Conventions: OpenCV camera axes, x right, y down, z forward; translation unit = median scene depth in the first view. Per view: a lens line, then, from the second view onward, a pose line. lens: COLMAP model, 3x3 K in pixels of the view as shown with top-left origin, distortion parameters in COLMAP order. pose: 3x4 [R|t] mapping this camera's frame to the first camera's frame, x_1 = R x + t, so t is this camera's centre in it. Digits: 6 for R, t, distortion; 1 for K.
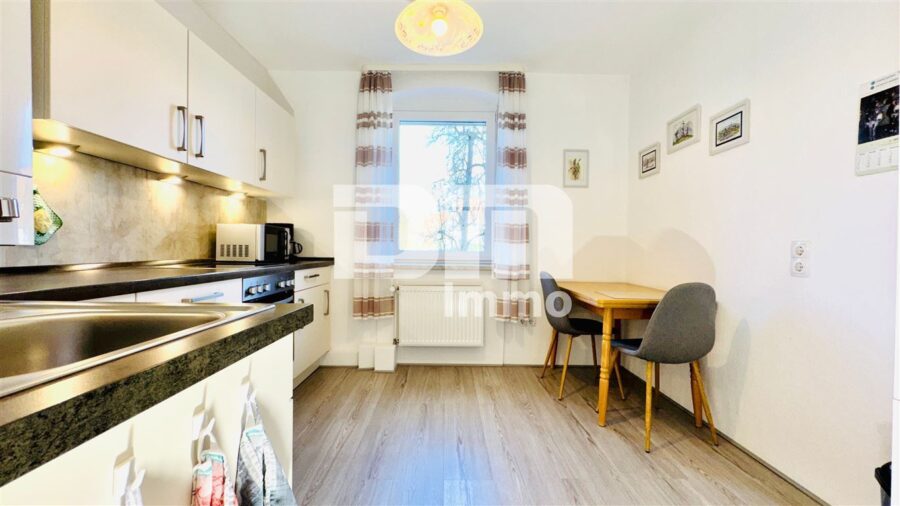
lens RADIAL K [[357.0, 0, 450.0], [0, 357.0, 253.0], [0, 0, 1]] dist [-0.001243, 0.000150]
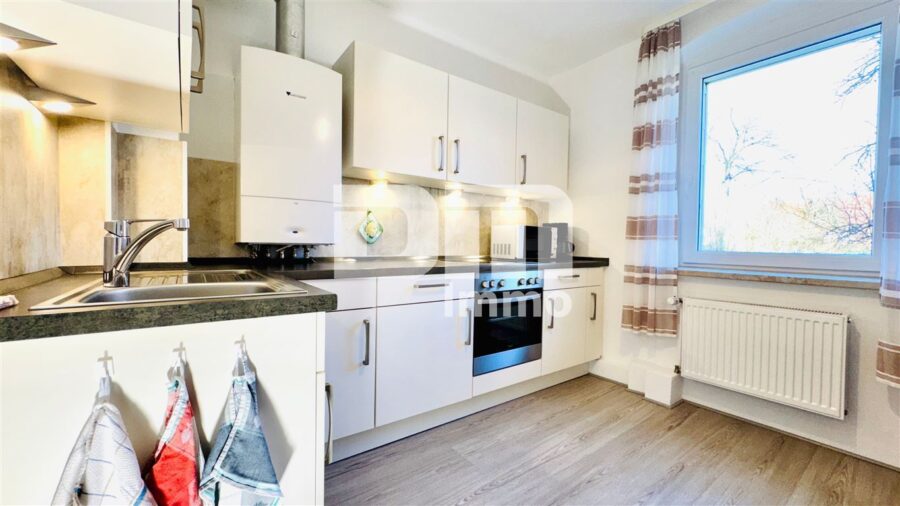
lens RADIAL K [[357.0, 0, 450.0], [0, 357.0, 253.0], [0, 0, 1]] dist [-0.001243, 0.000150]
pose [[0.588759, 0.017841, -0.808111, 0.182111], [-0.017765, 0.999801, 0.009130, -0.001165], [0.808113, 0.008981, 0.588959, 0.154802]]
